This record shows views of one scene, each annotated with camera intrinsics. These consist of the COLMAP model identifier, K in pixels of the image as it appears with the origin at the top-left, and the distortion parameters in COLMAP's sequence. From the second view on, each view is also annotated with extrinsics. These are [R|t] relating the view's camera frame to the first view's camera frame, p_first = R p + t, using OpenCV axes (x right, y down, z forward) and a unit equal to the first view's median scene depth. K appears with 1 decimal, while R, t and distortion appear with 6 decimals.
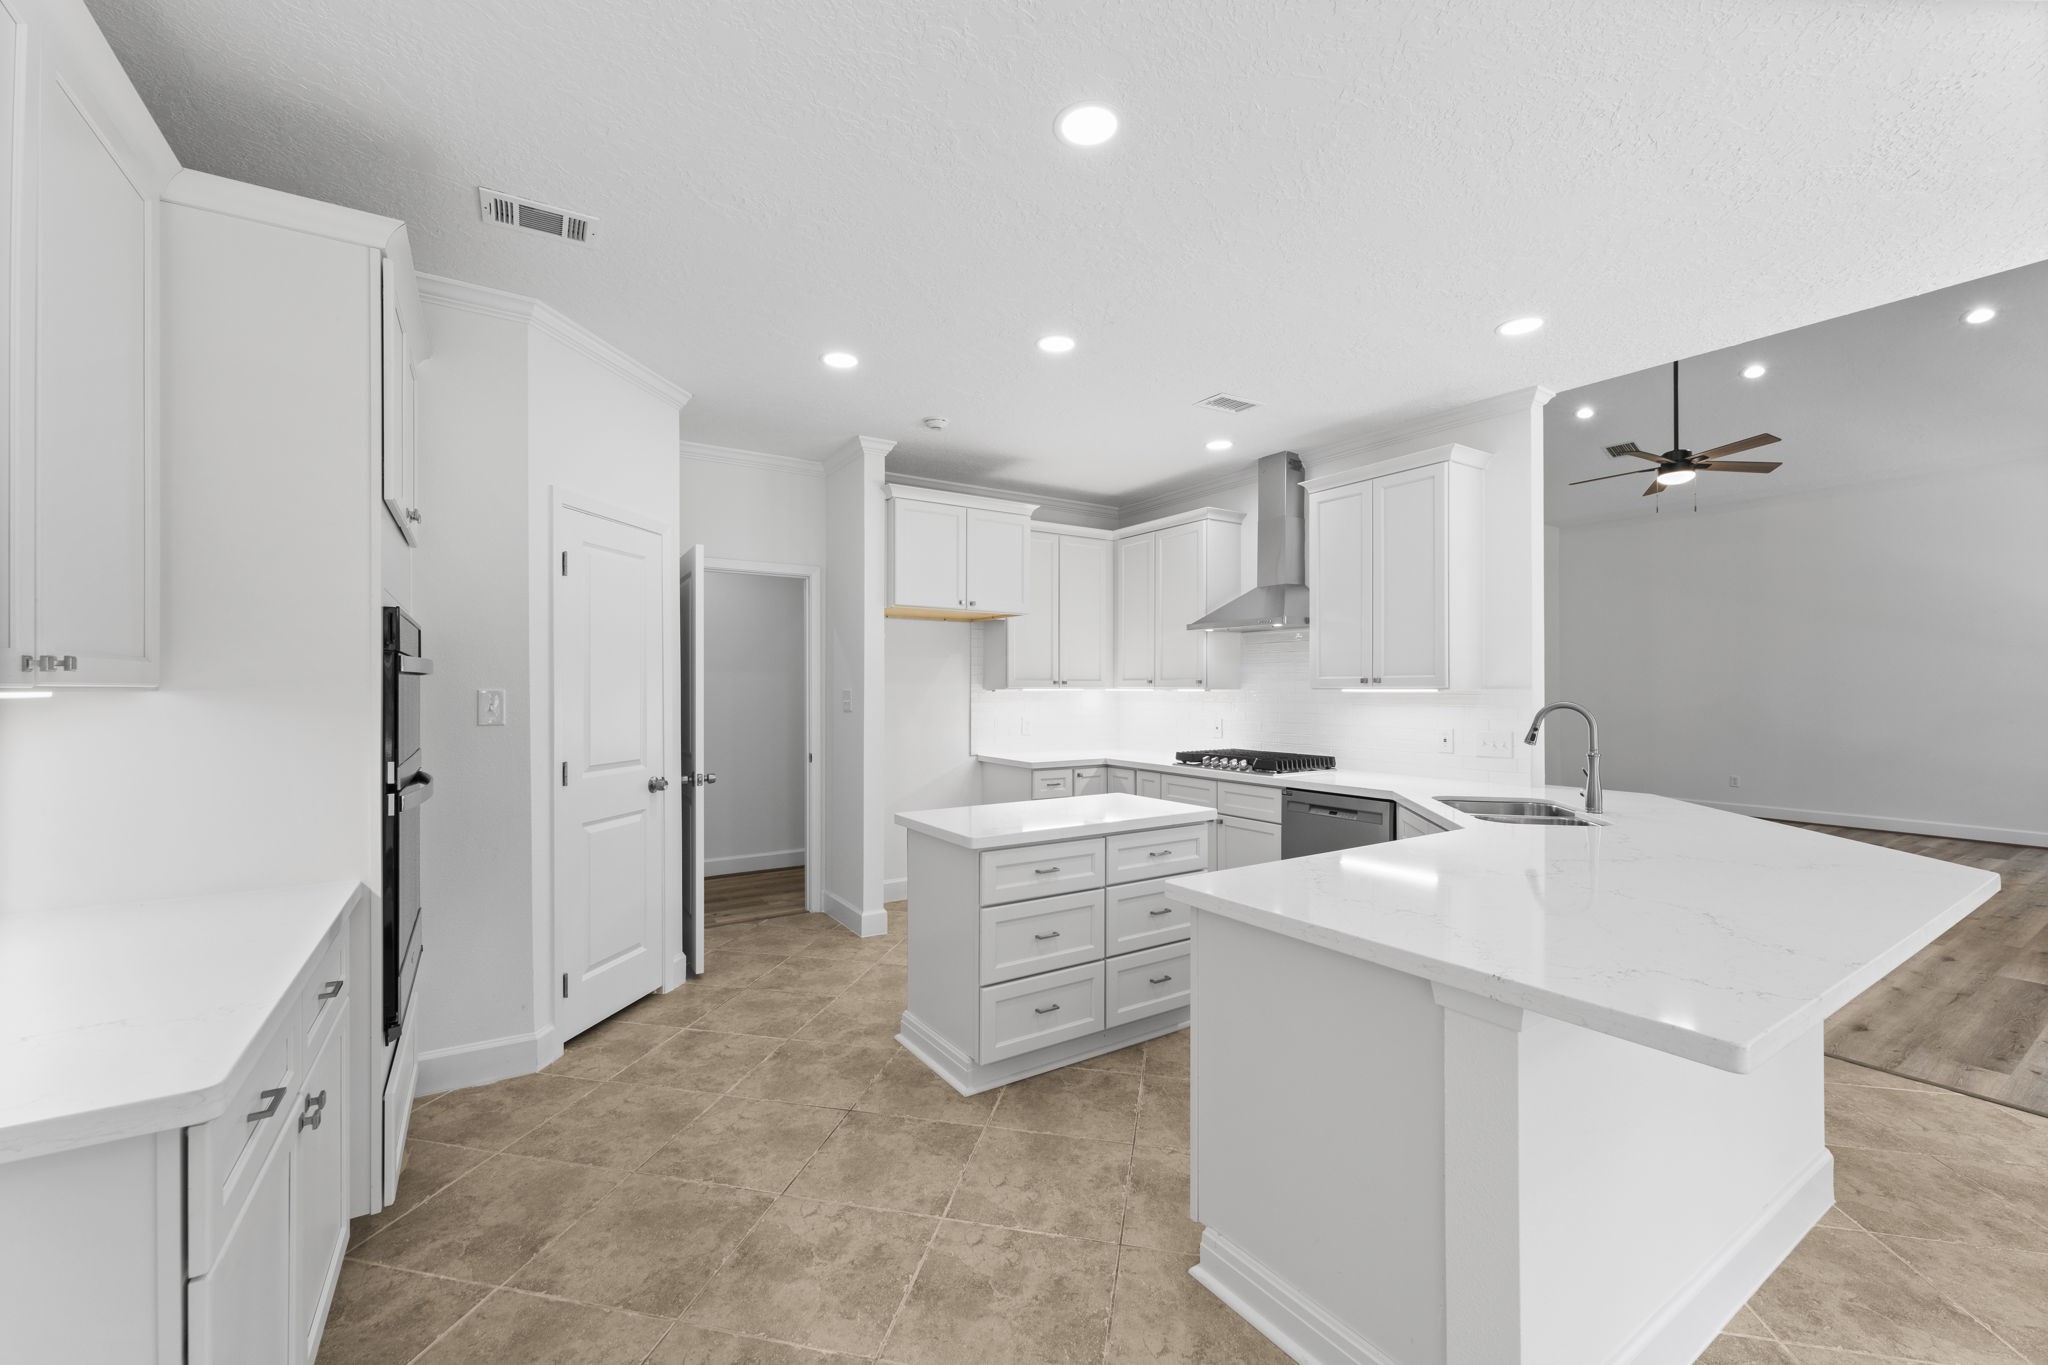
lens RADIAL K [[847.6, 0, 1015.8], [0, 847.6, 686.6], [0, 0, 1]] dist [-0.000266, 0.000641]
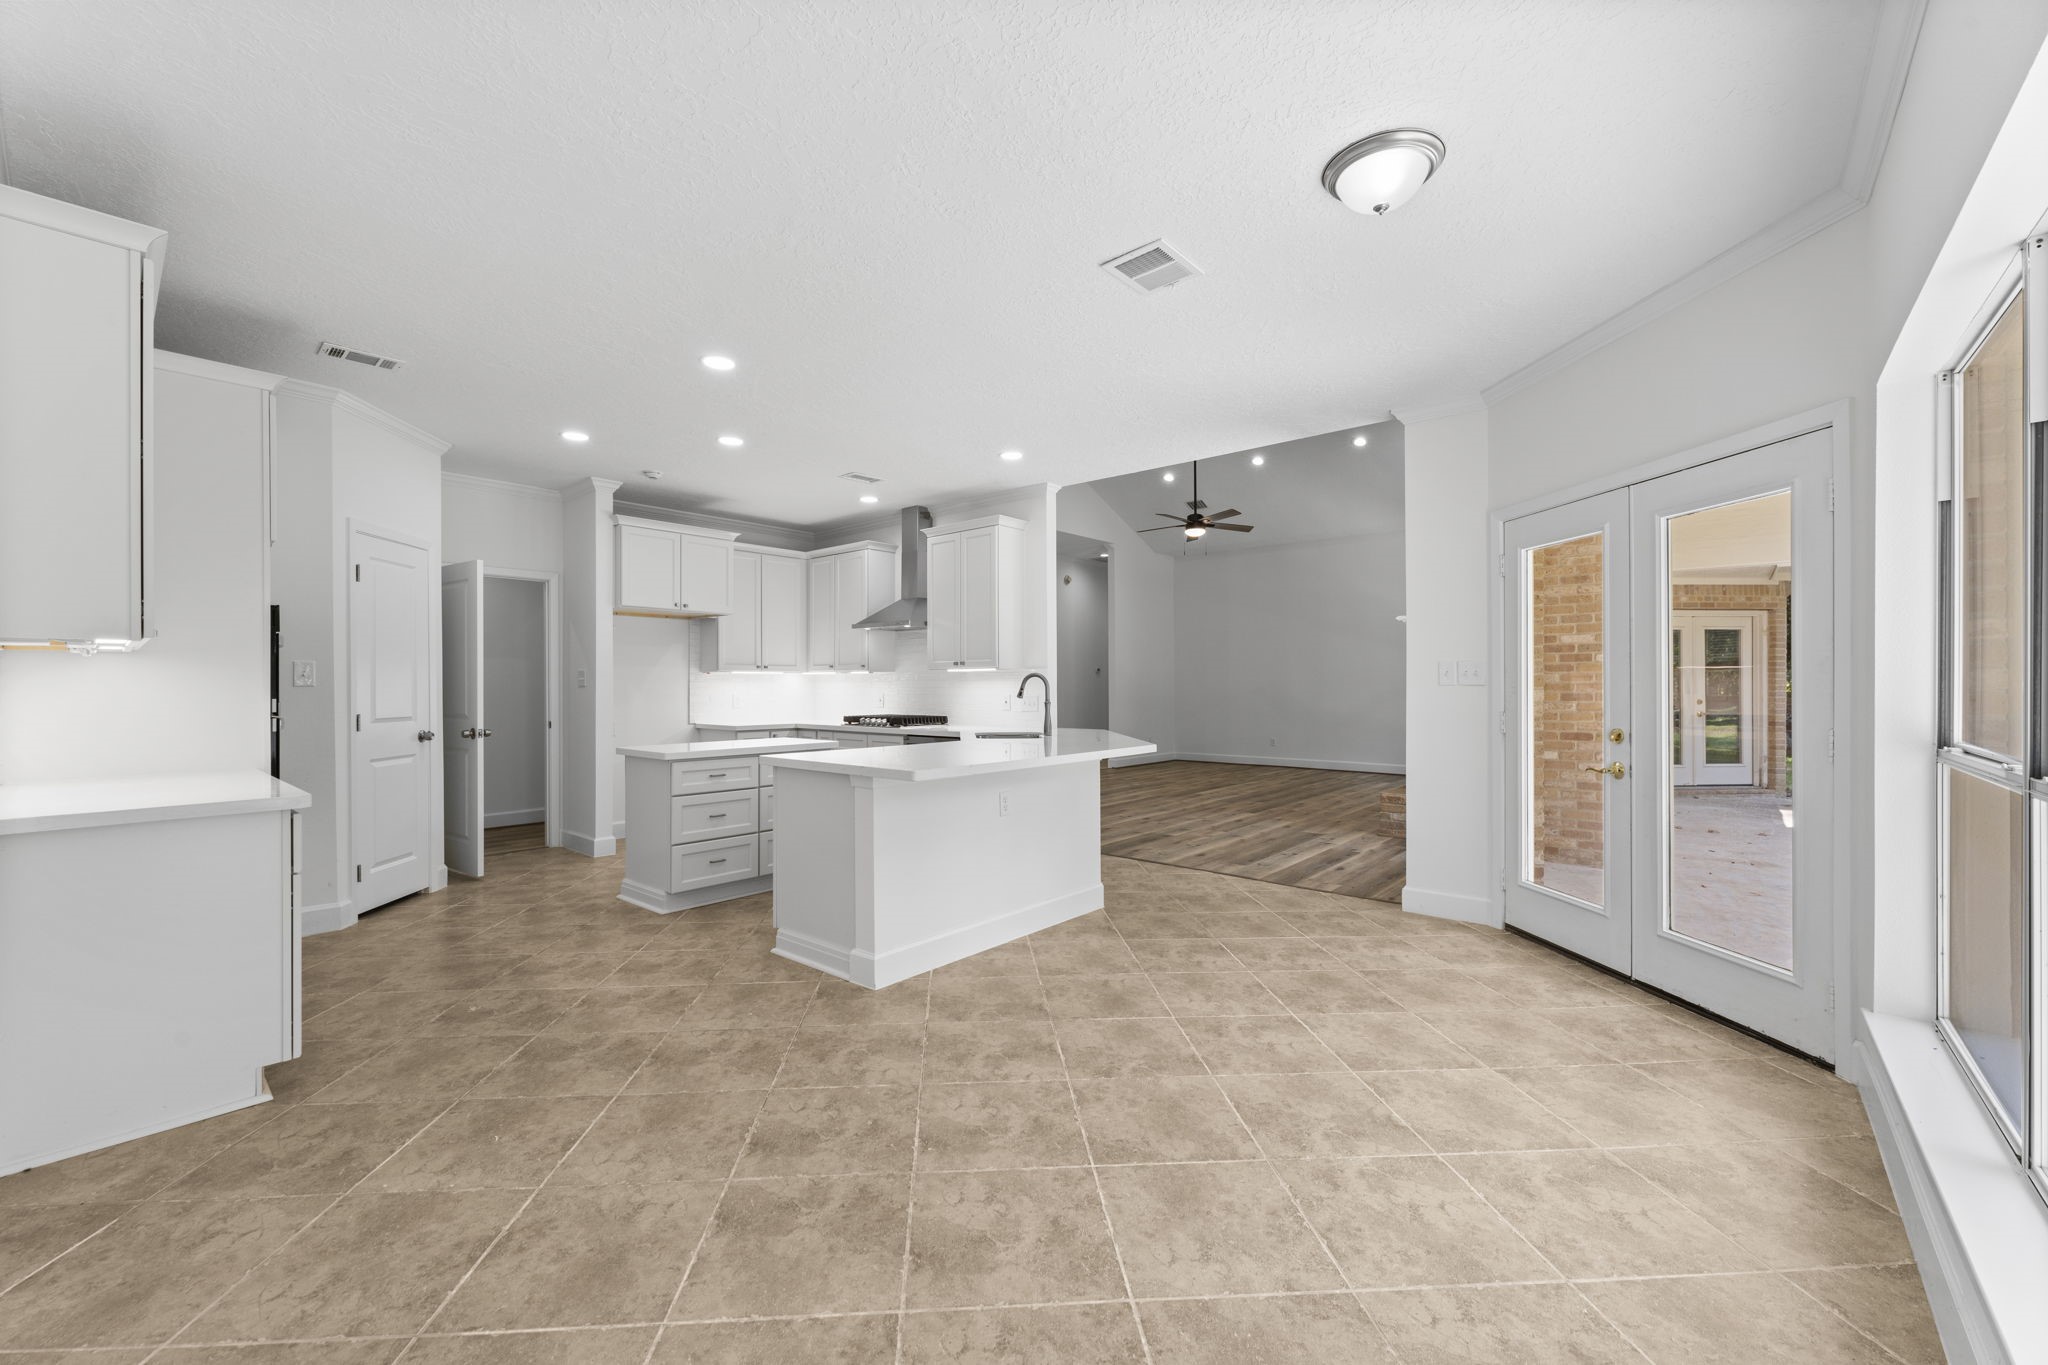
lens RADIAL K [[847.6, 0, 1023.9], [0, 847.6, 685.8], [0, 0, 1]] dist [-0.000266, 0.000641]
pose [[0.960850, -0.001689, 0.277064, 0.108734], [0.001547, 0.999999, 0.000731, 0.033290], [-0.277065, -0.000274, 0.960851, -0.514876]]
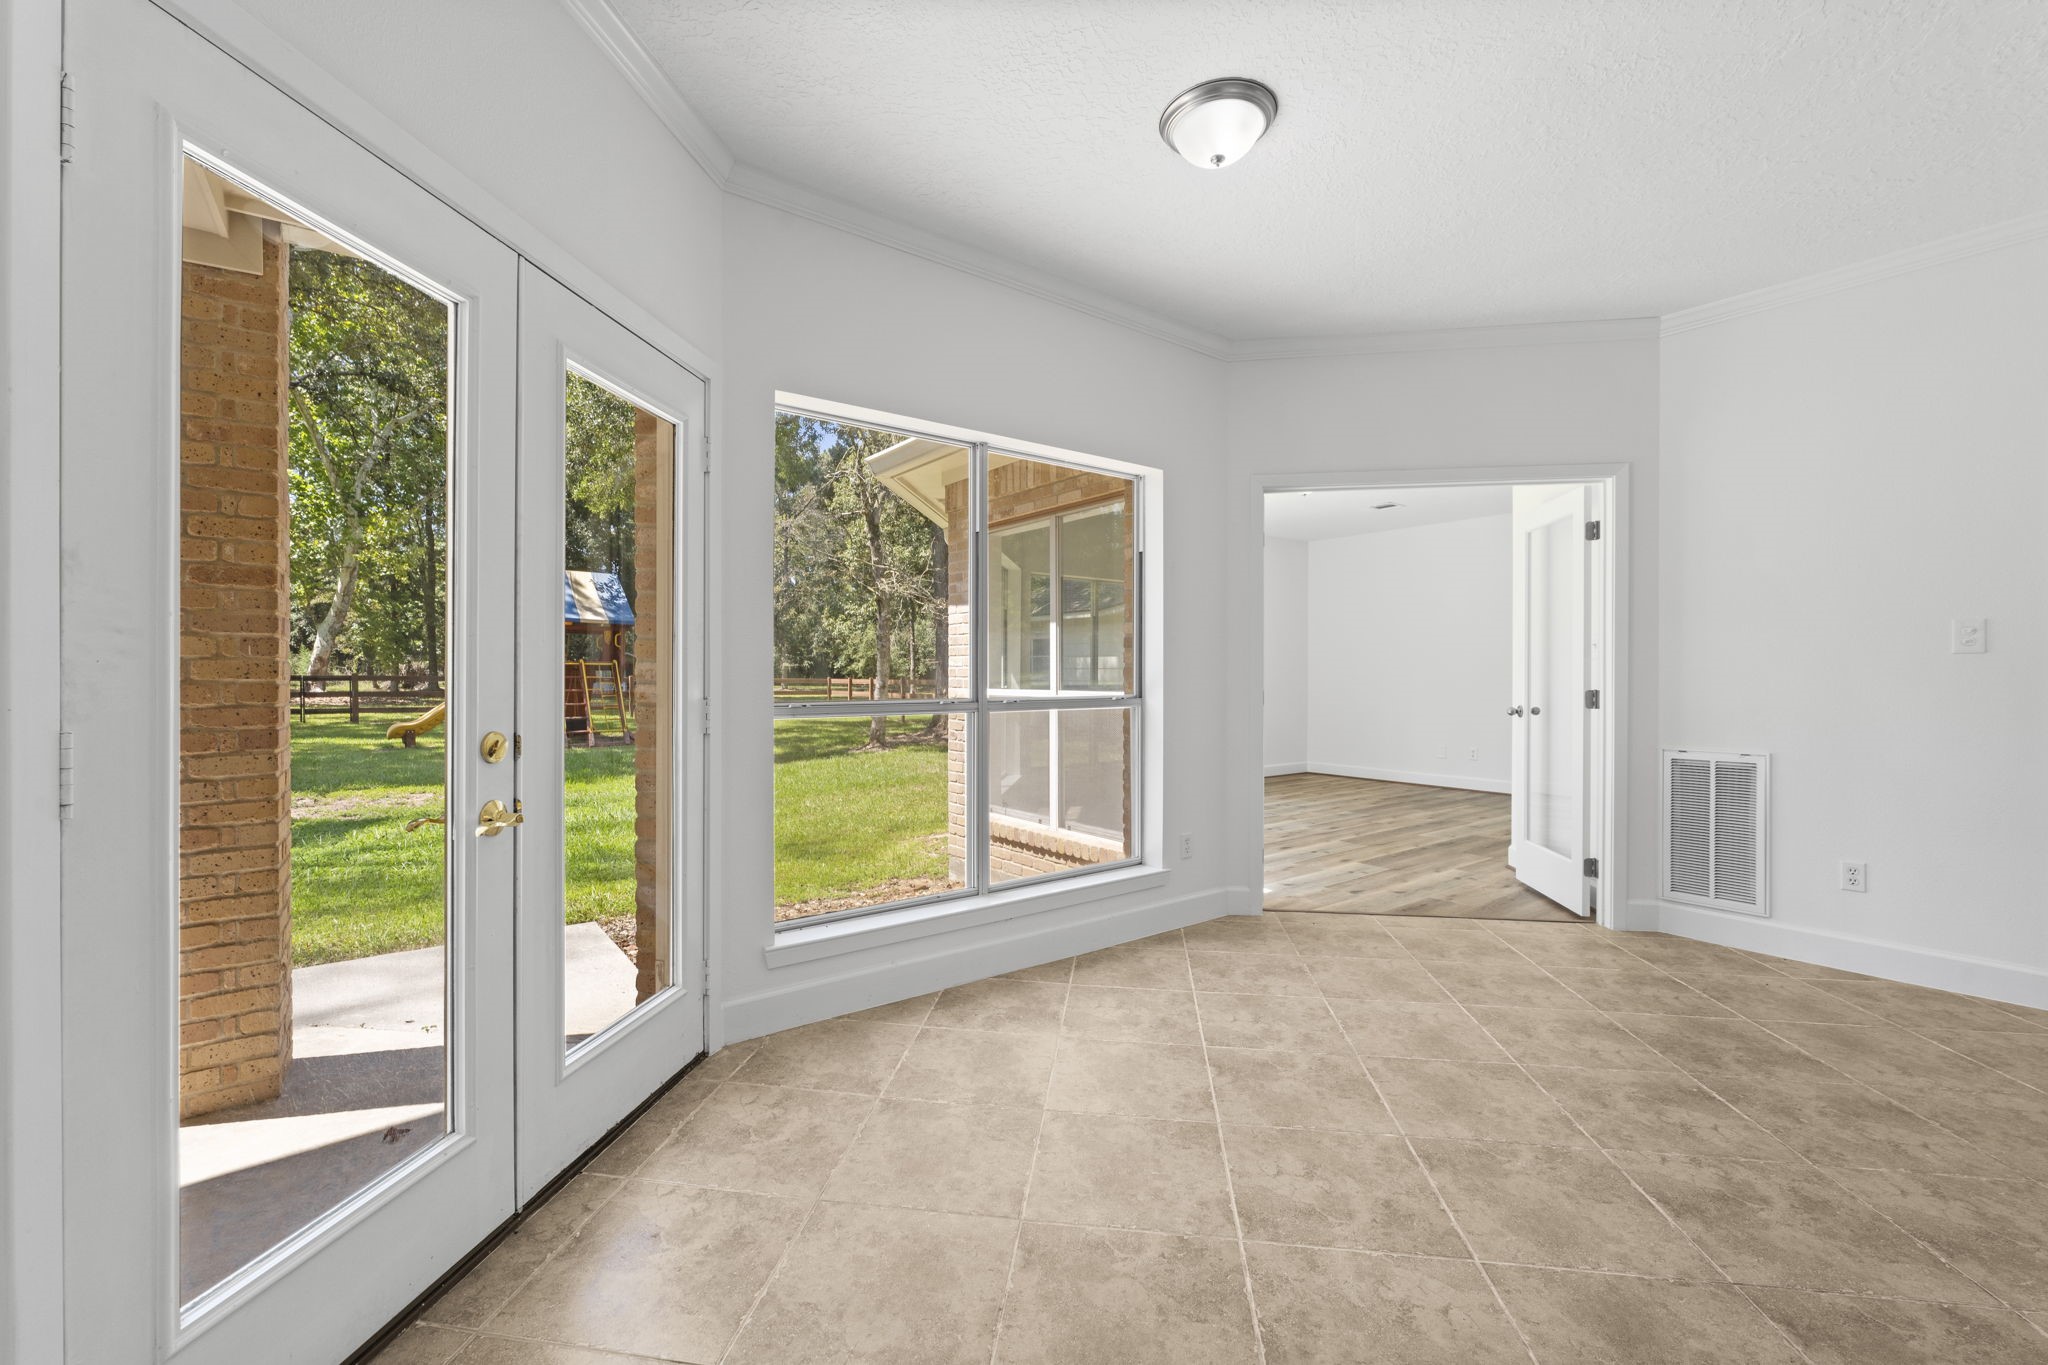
lens RADIAL K [[847.6, 0, 1019.5], [0, 847.6, 692.3], [0, 0, 1]] dist [-0.000266, 0.000641]
pose [[-0.998493, -0.001113, -0.054859, 0.815343], [-0.002354, 0.999743, 0.022567, 0.053206], [0.054820, 0.022662, -0.998239, 0.799713]]
